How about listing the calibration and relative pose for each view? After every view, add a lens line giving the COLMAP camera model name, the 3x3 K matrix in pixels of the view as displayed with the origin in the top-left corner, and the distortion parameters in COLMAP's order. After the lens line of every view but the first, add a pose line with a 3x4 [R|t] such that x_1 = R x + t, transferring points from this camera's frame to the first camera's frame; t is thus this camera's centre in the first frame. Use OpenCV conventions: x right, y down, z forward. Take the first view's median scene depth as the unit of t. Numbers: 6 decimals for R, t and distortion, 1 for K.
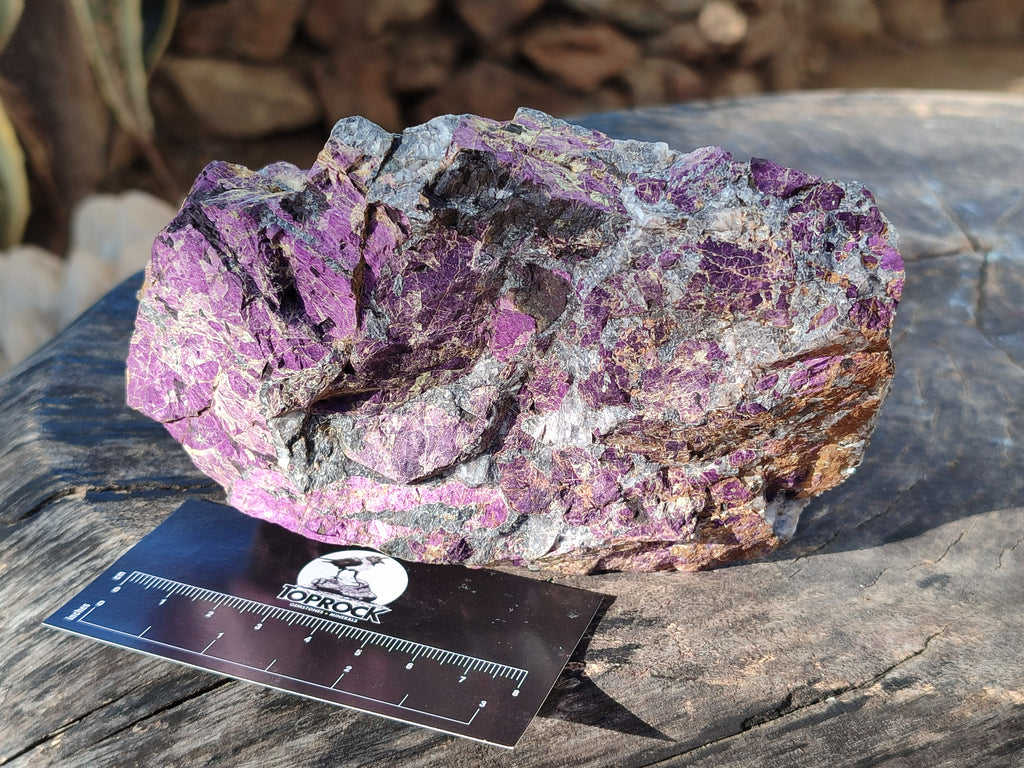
lens RADIAL K [[1523.3, 0, 505.8], [0, 1523.3, 384.1], [0, 0, 1]] dist [0.333834, -2.272575]
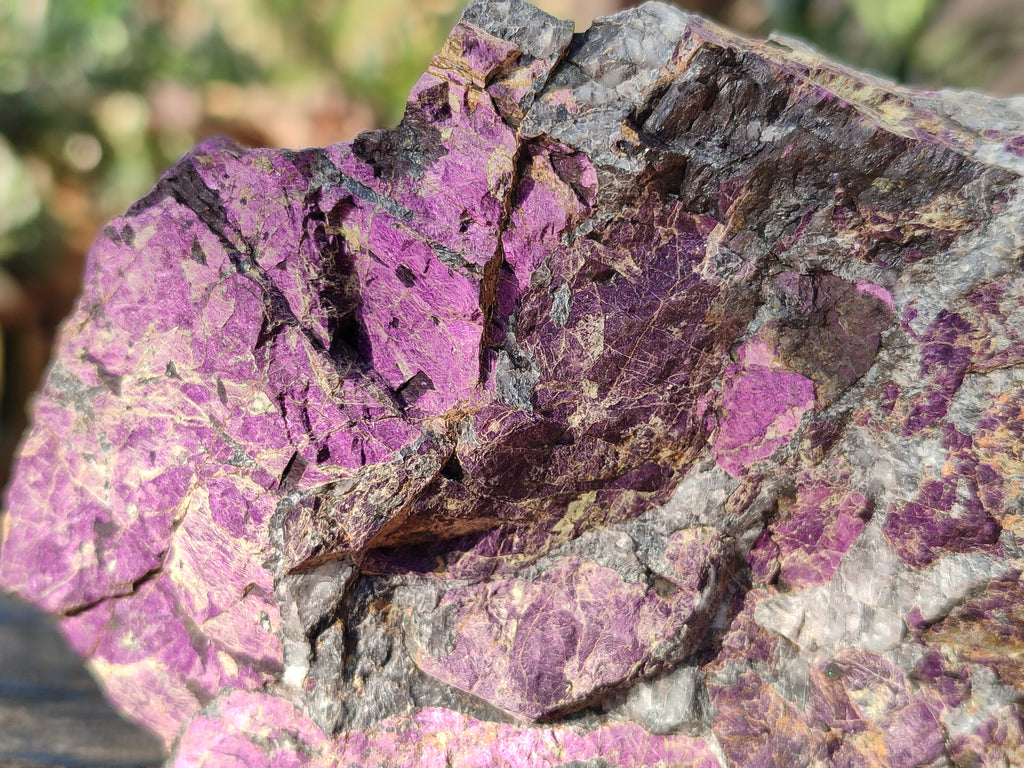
lens RADIAL K [[1523.3, 0, 505.8], [0, 1523.3, 384.1], [0, 0, 1]] dist [0.333834, -2.272575]
pose [[0.994172, 0.053348, 0.093677, -0.135182], [-0.021335, 0.949149, -0.314103, 0.126338], [-0.105670, 0.310274, 0.944756, 0.496183]]
